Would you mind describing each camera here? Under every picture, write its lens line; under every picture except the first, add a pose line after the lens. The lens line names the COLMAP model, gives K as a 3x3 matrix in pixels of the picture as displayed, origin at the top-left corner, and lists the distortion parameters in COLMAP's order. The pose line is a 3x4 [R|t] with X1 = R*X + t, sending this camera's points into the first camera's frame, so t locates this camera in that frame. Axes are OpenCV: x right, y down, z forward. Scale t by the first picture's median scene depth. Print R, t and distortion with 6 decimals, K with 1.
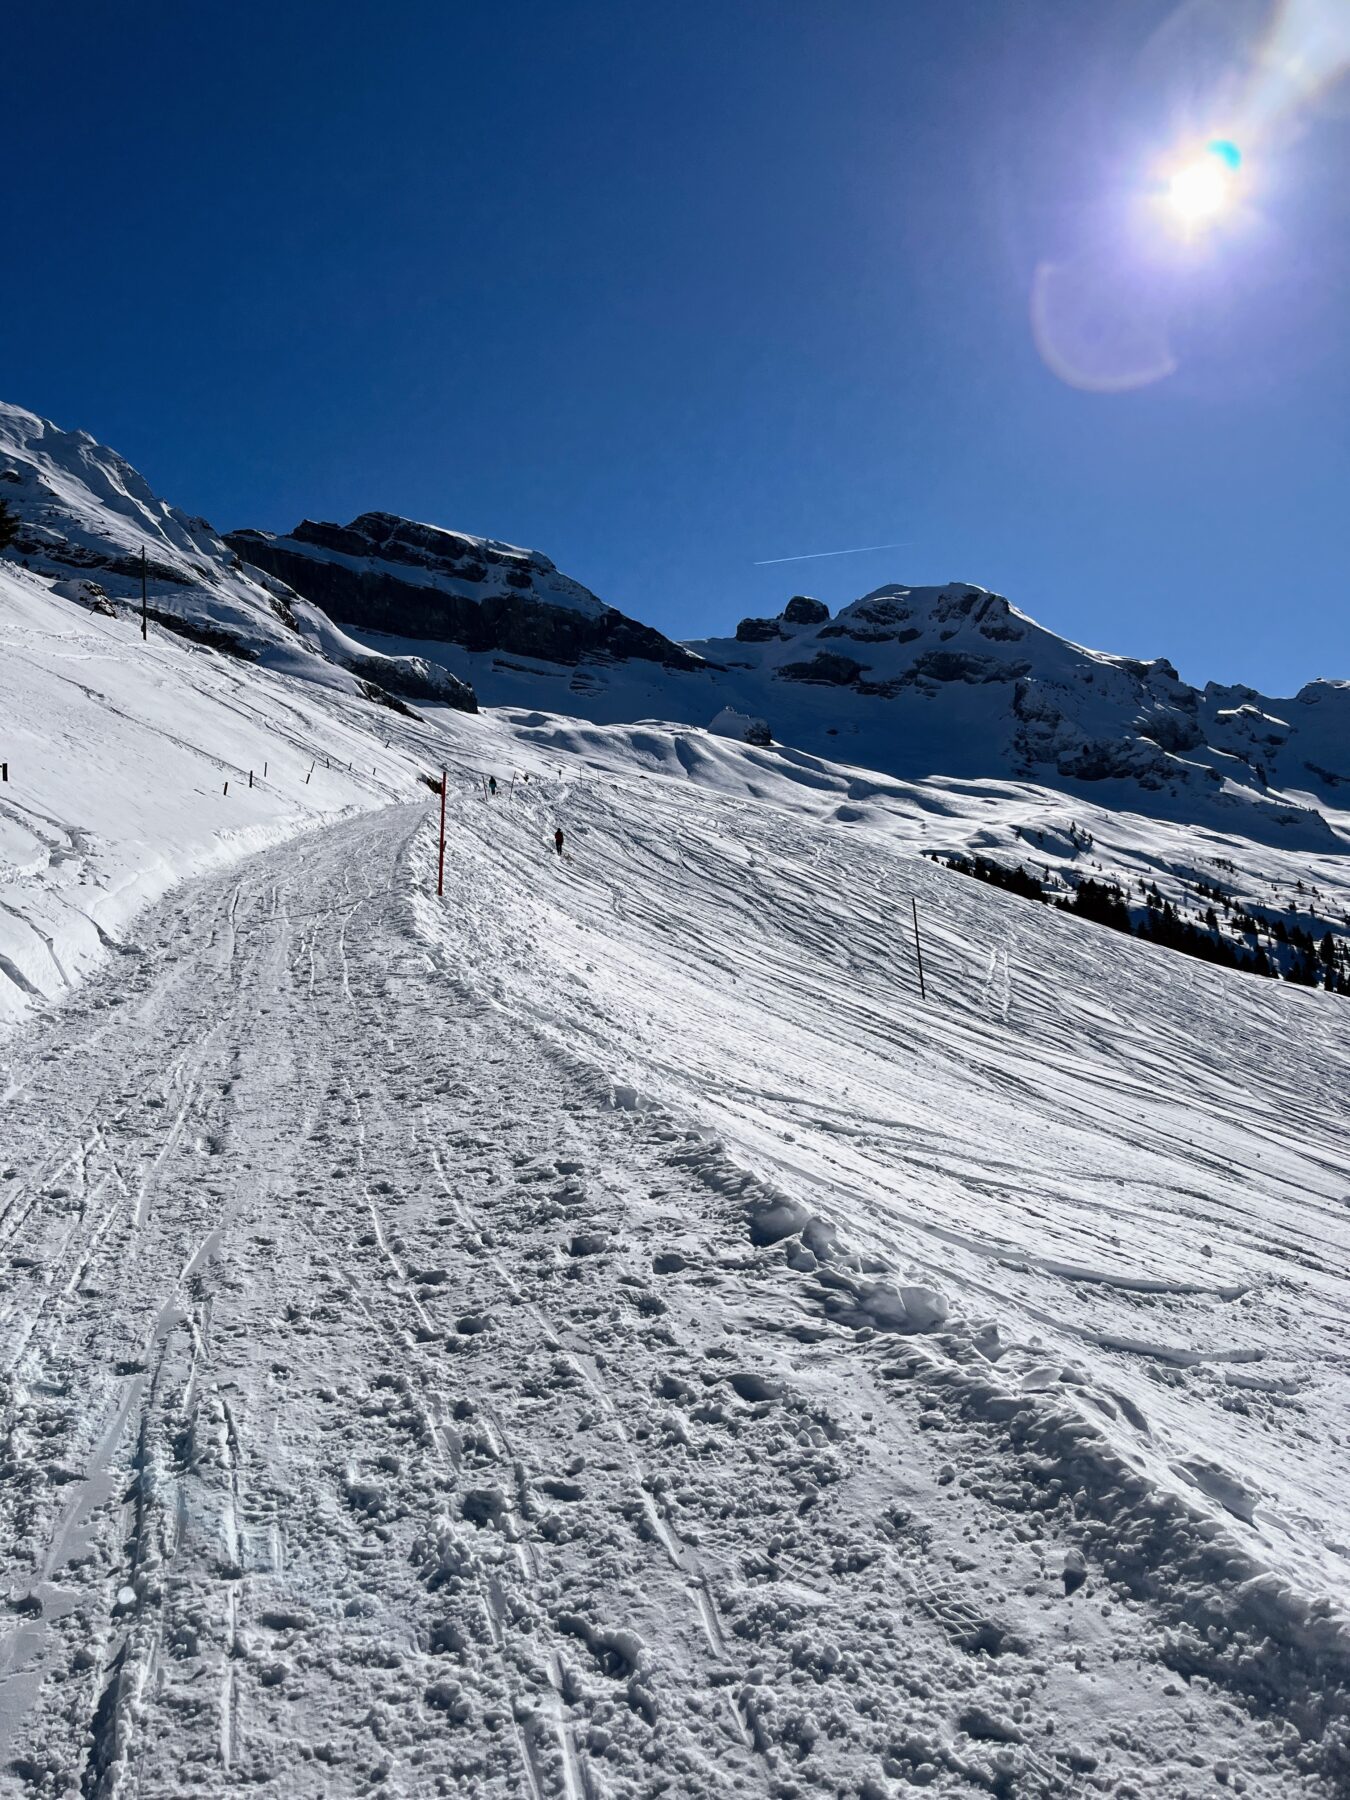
lens RADIAL K [[1302.9, 0, 675.0], [0, 1302.9, 900.0], [0, 0, 1]] dist [0.048465, -0.091157]
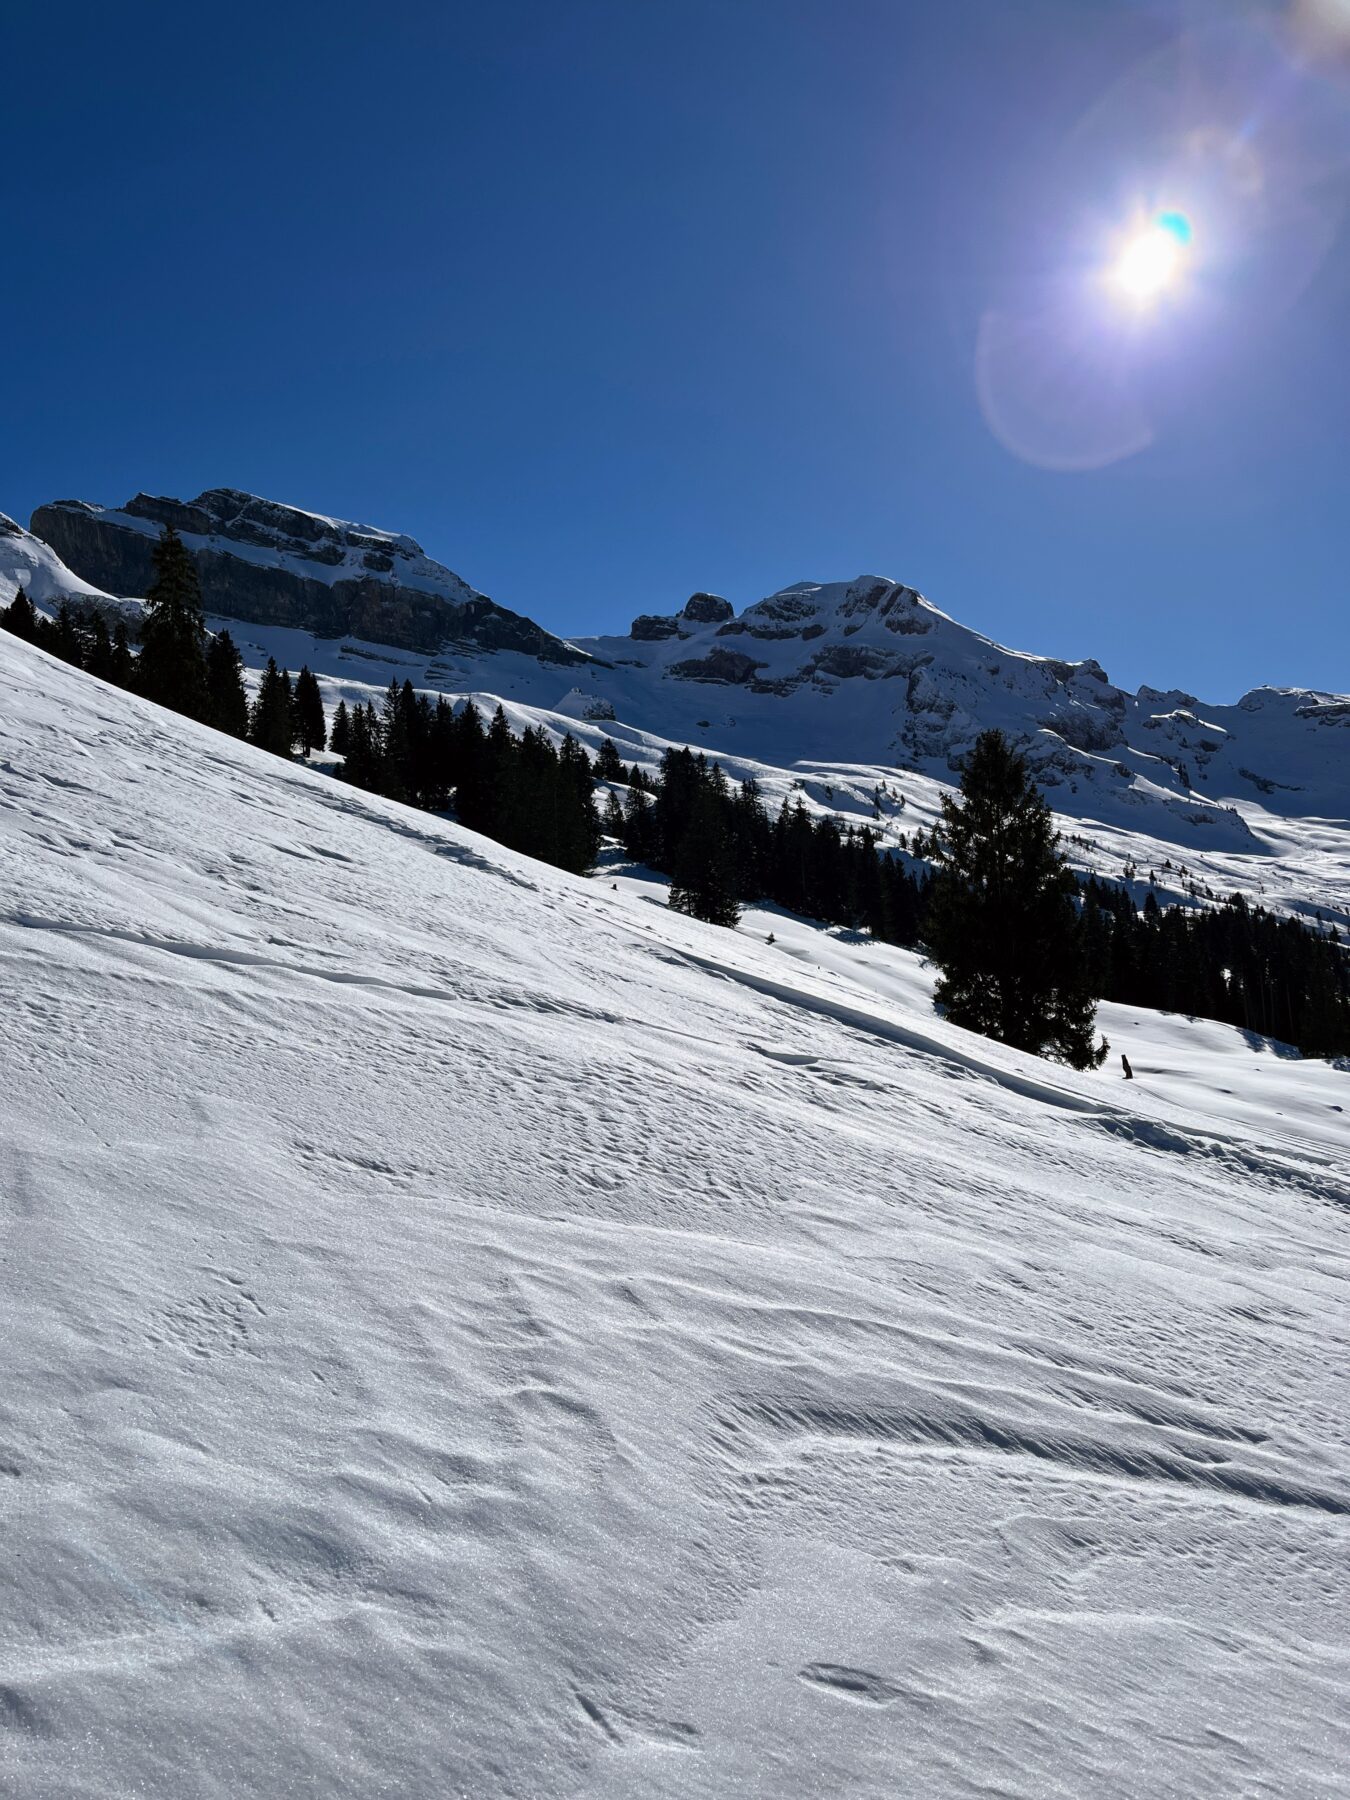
lens RADIAL K [[1293.0, 0, 672.7], [0, 1293.0, 928.1], [0, 0, 1]] dist [0.041032, -0.097050]
pose [[0.999878, 0.010946, -0.011142, 0.118295], [-0.011206, 0.999661, -0.023492, 0.034217], [0.010881, 0.023614, 0.999662, 0.124000]]
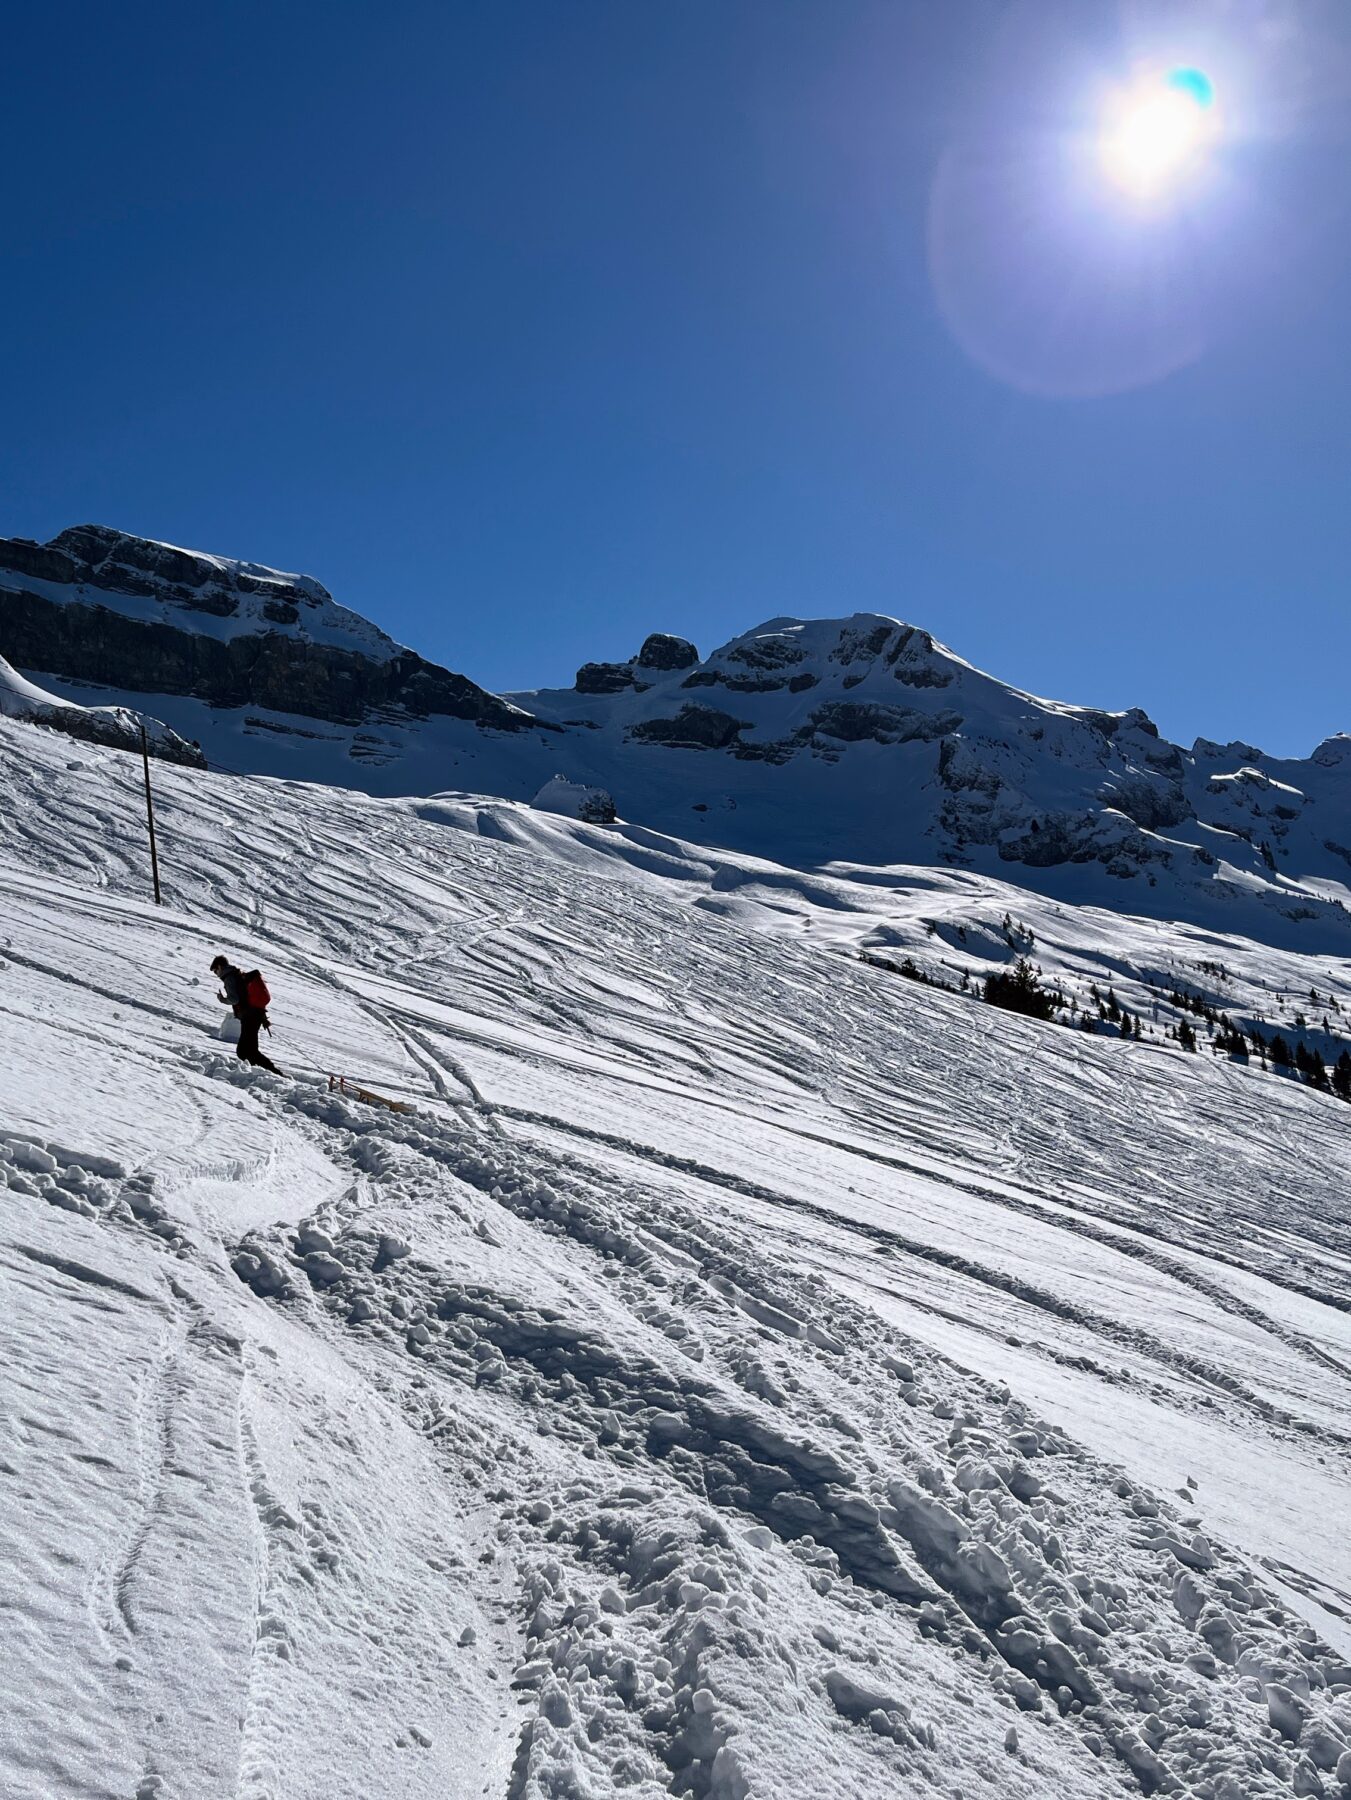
lens RADIAL K [[1732.4, 0, 590.4], [0, 1732.4, 918.3], [0, 0, 1]] dist [0.108984, -0.342140]
pose [[0.999128, -0.015500, 0.038765, 0.019368], [0.018352, 0.997063, -0.074353, 0.007689], [-0.037499, 0.075000, 0.996478, 0.016294]]
